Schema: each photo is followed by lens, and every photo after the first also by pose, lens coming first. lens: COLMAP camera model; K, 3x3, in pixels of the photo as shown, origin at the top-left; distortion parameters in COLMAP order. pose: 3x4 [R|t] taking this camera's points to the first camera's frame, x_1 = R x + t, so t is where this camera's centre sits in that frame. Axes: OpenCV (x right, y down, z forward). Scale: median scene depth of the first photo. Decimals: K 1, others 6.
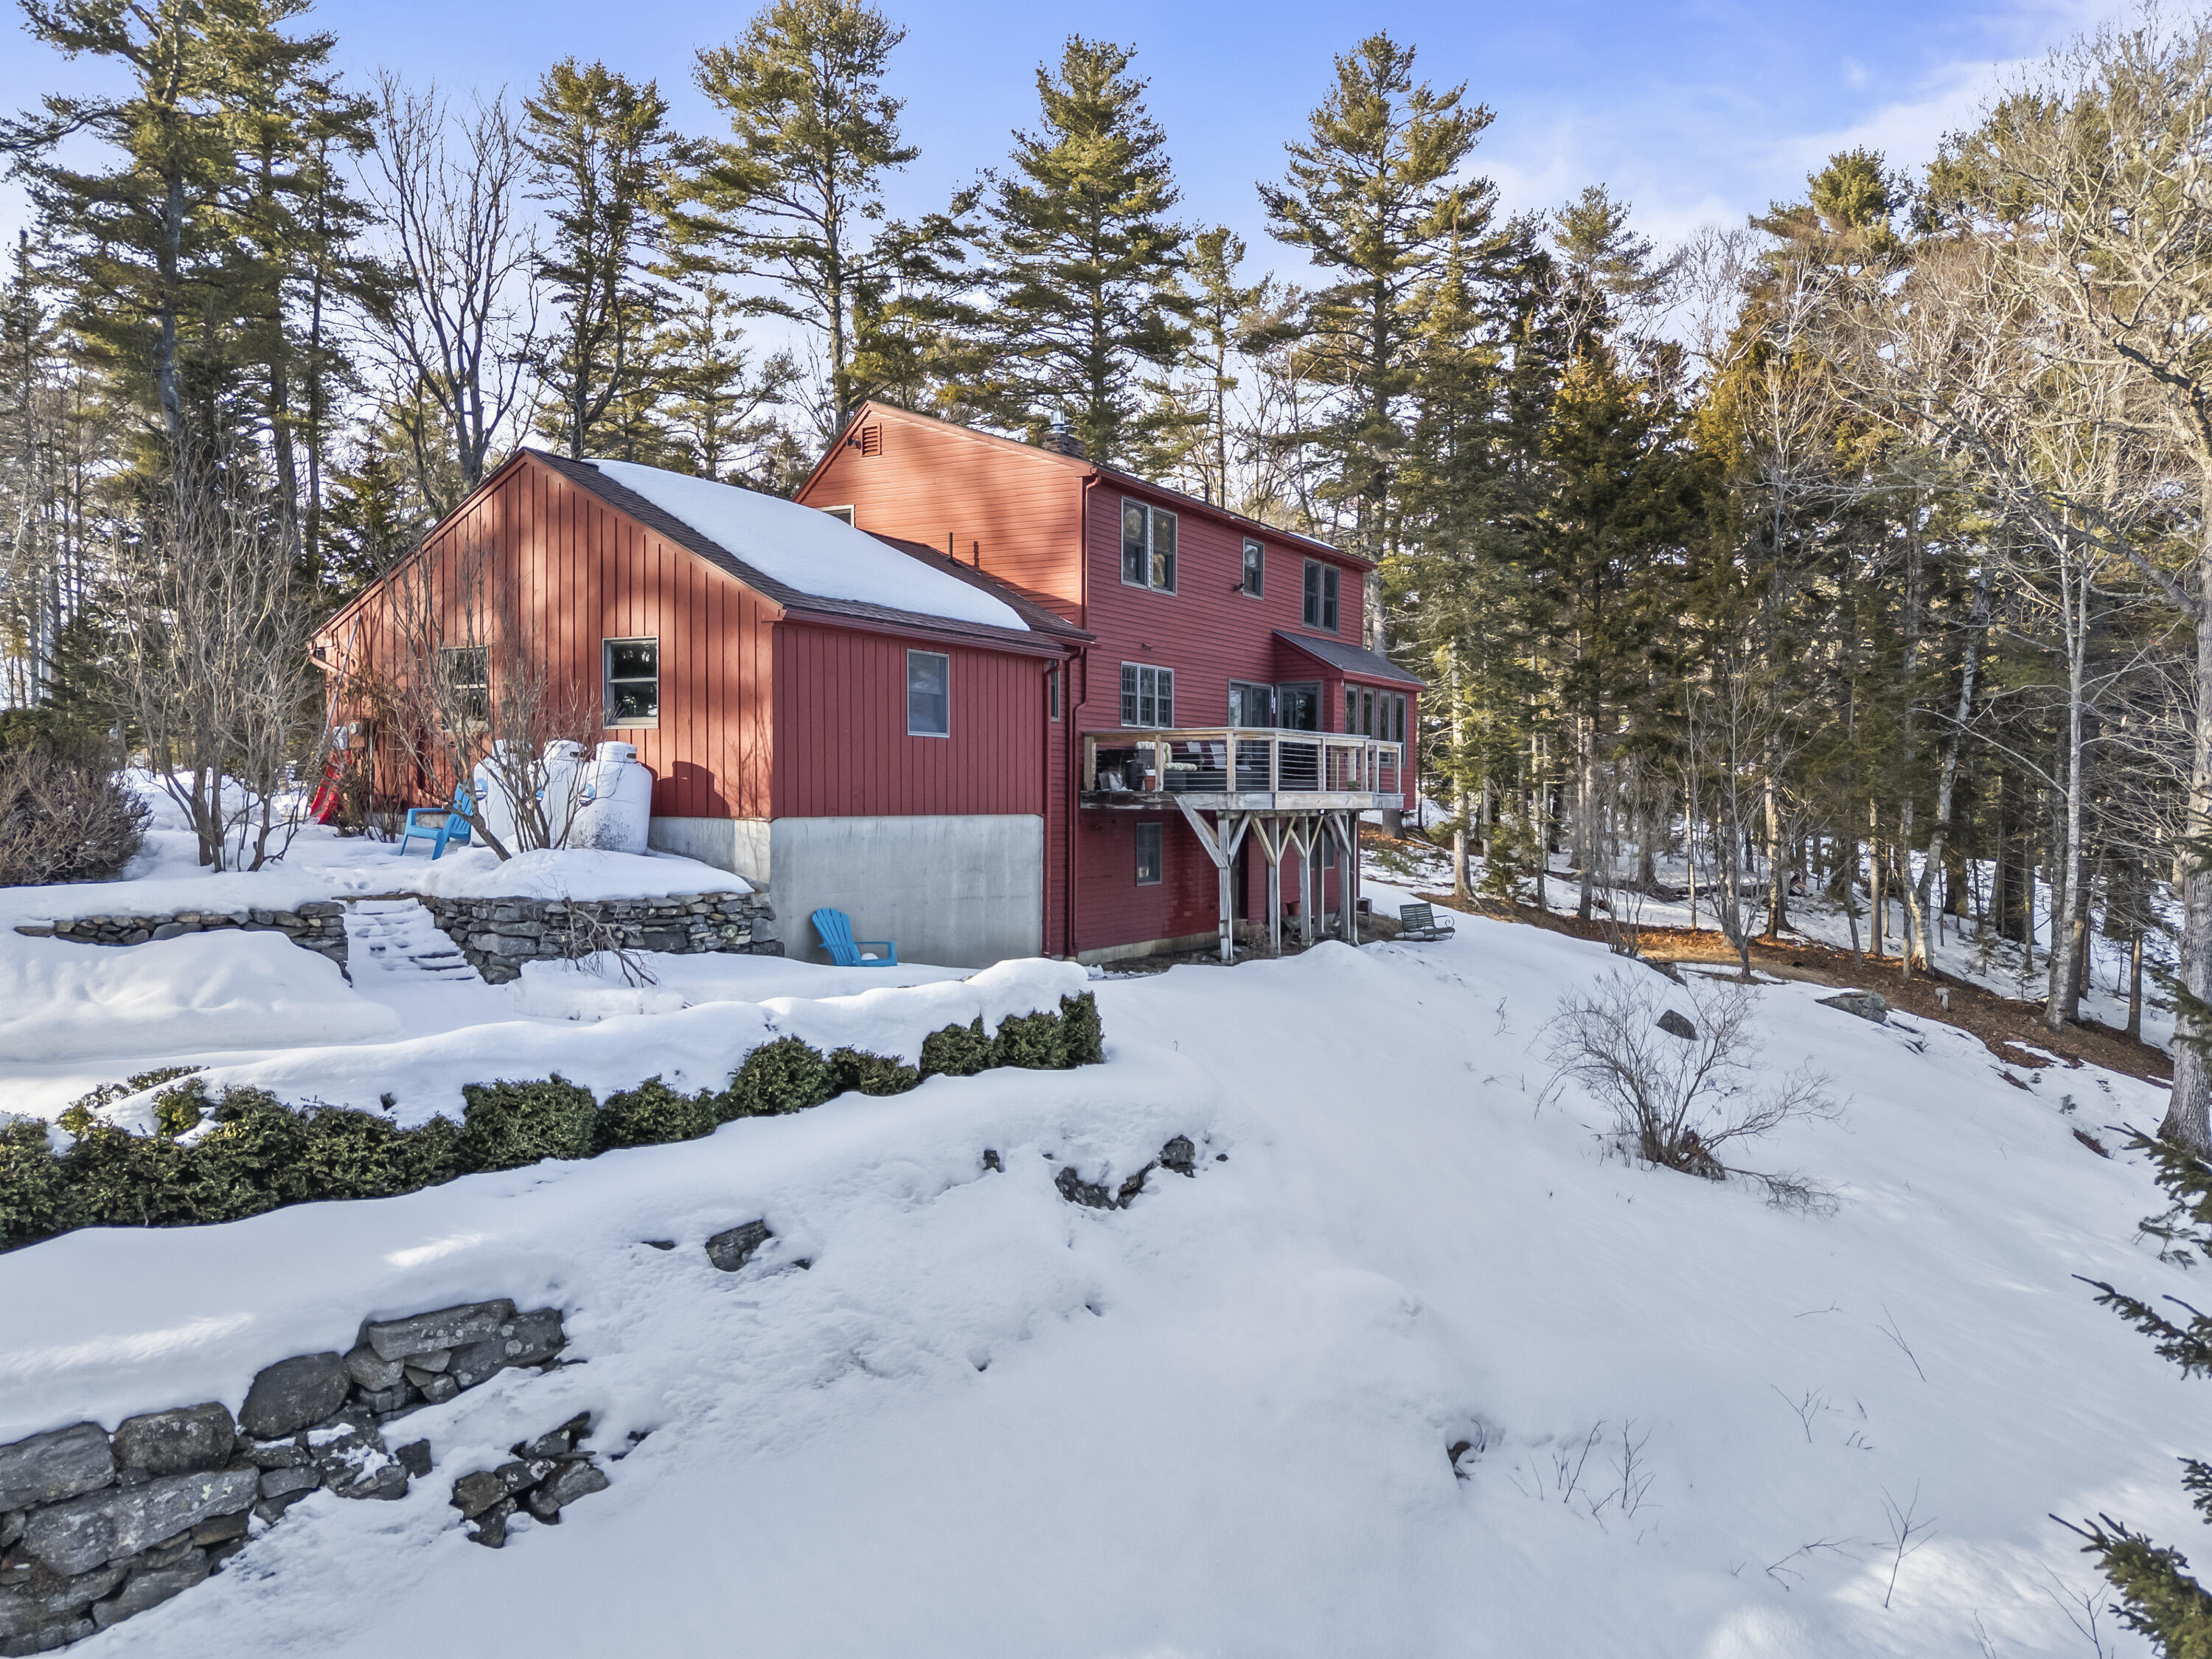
lens RADIAL K [[1613.9, 0, 1099.9], [0, 1613.9, 824.8], [0, 0, 1]] dist [0.080998, -0.065705]
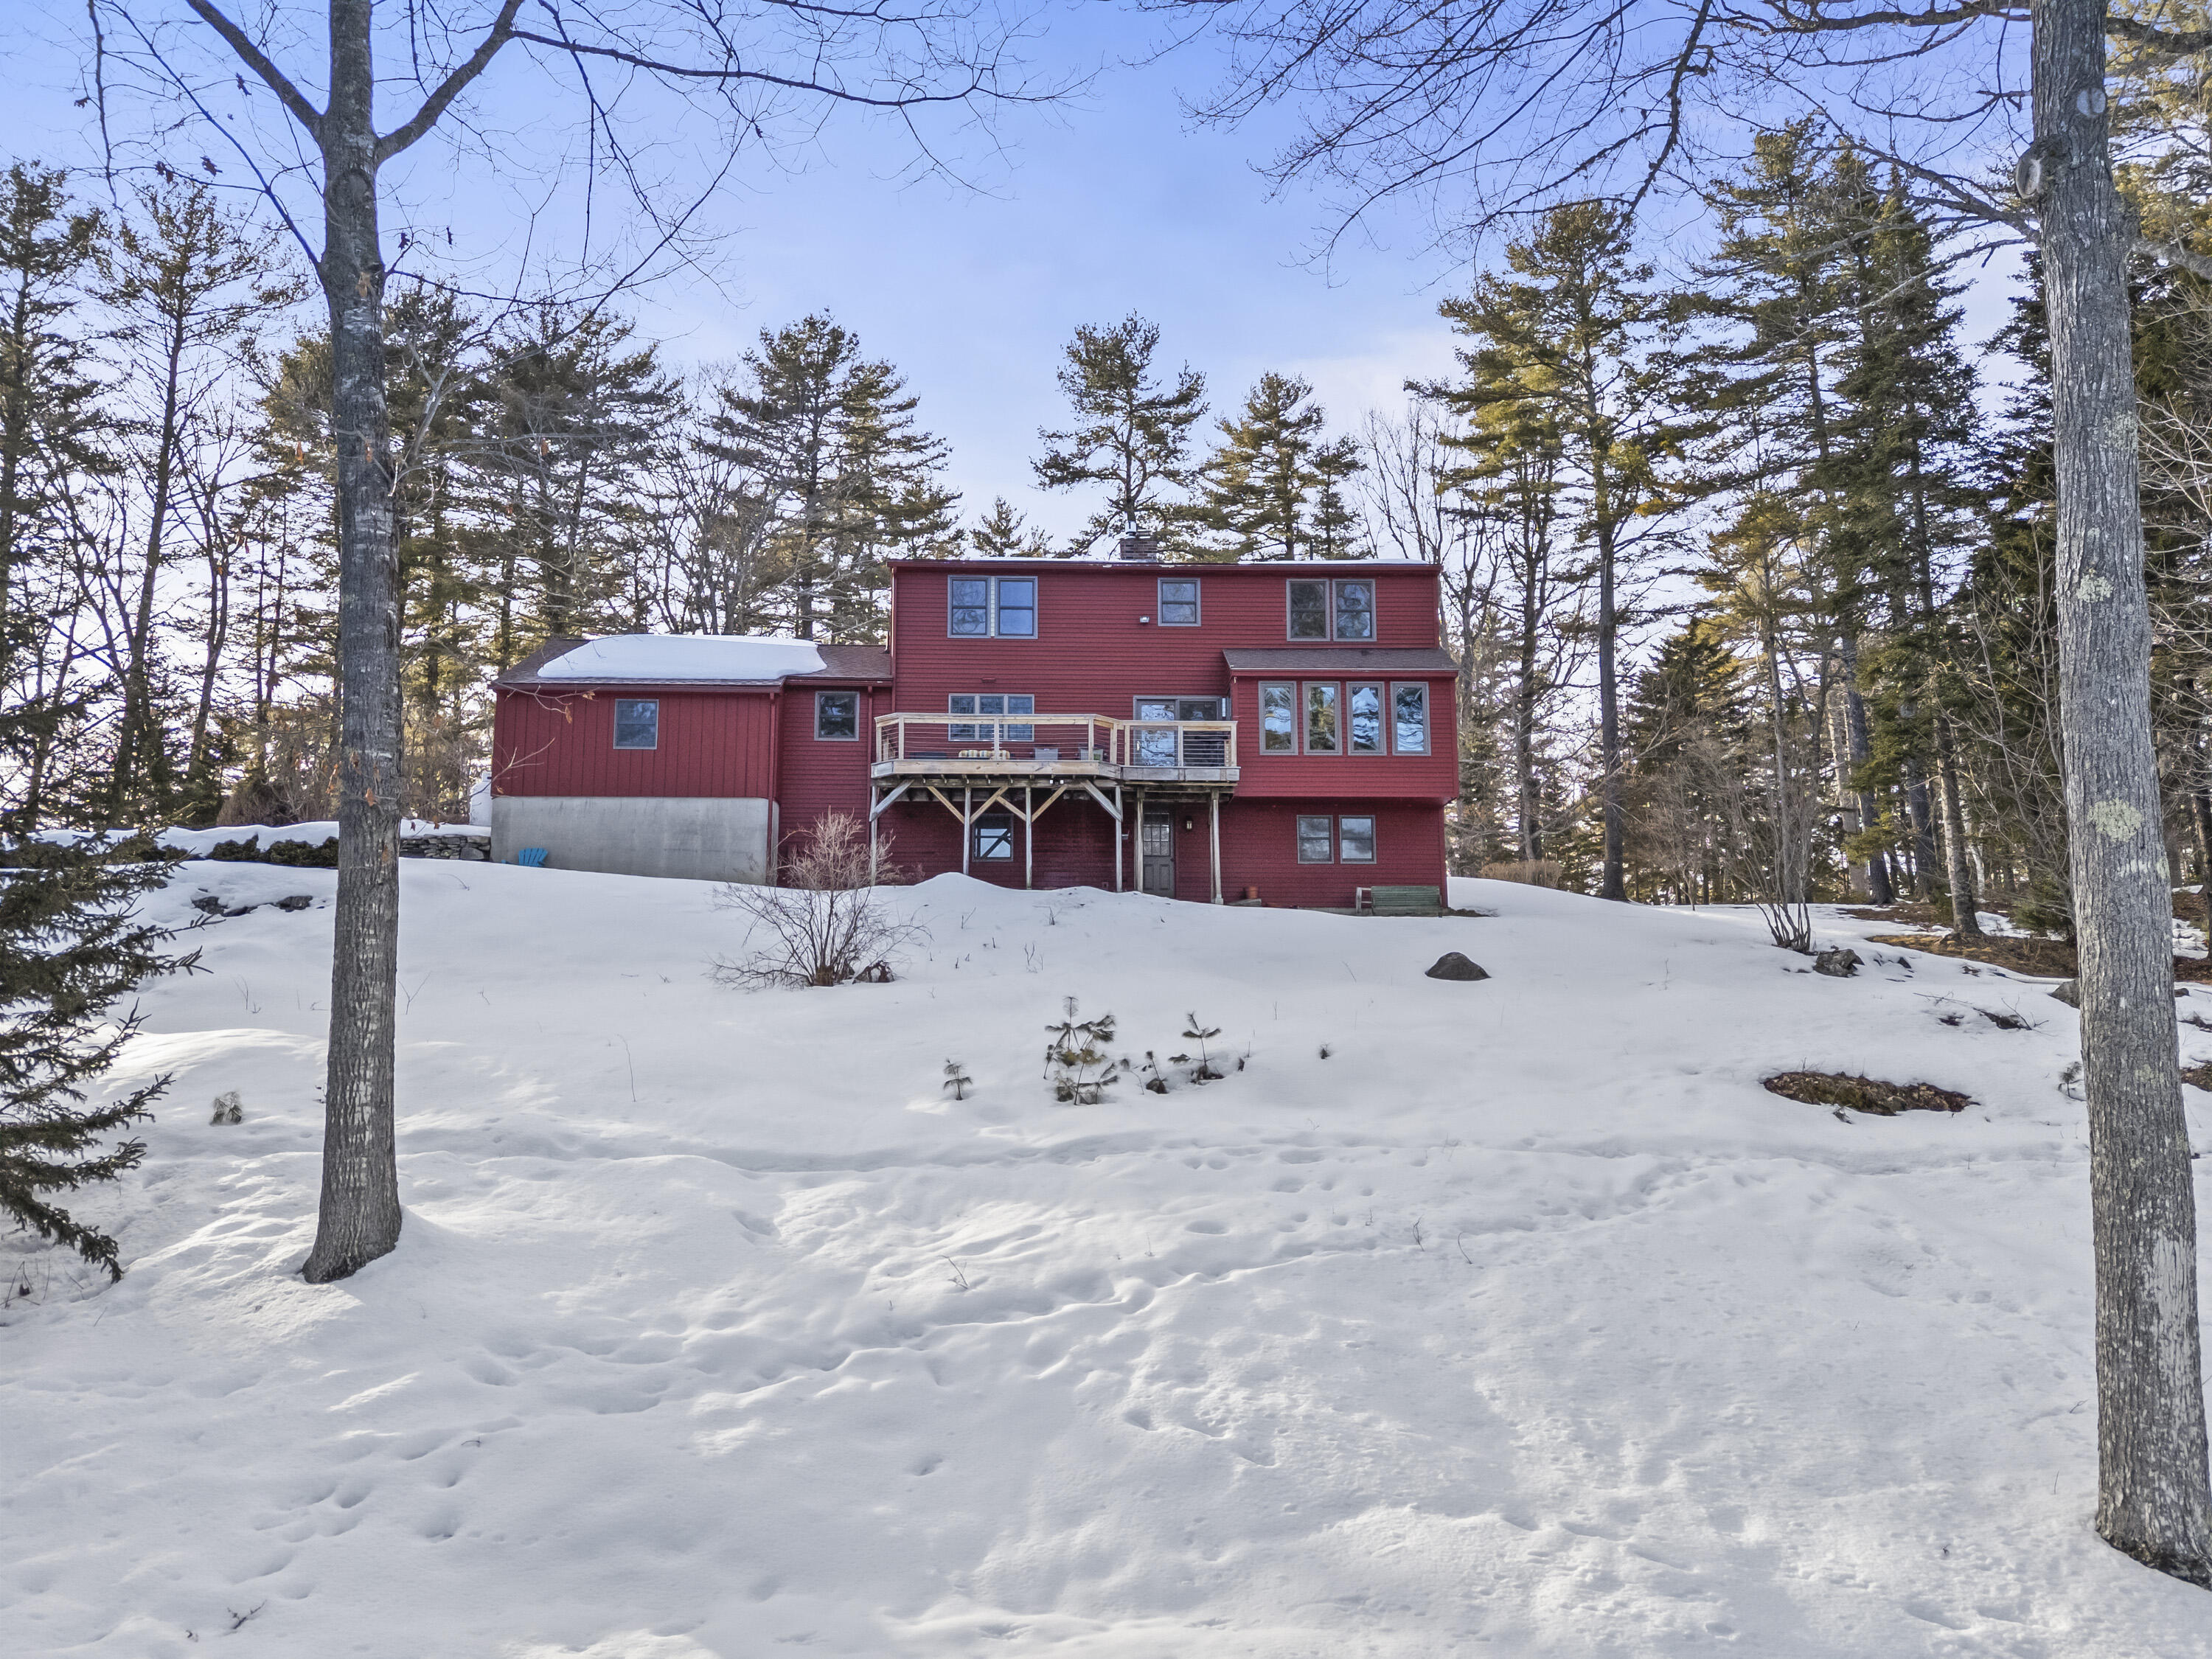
lens RADIAL K [[1613.9, 0, 1099.9], [0, 1613.9, 824.8], [0, 0, 1]] dist [0.080998, -0.065705]
pose [[0.540133, -0.150031, -0.828098, 1.406293], [-0.009292, 0.982858, -0.184130, 0.298457], [0.841528, 0.107150, 0.529480, 0.506240]]
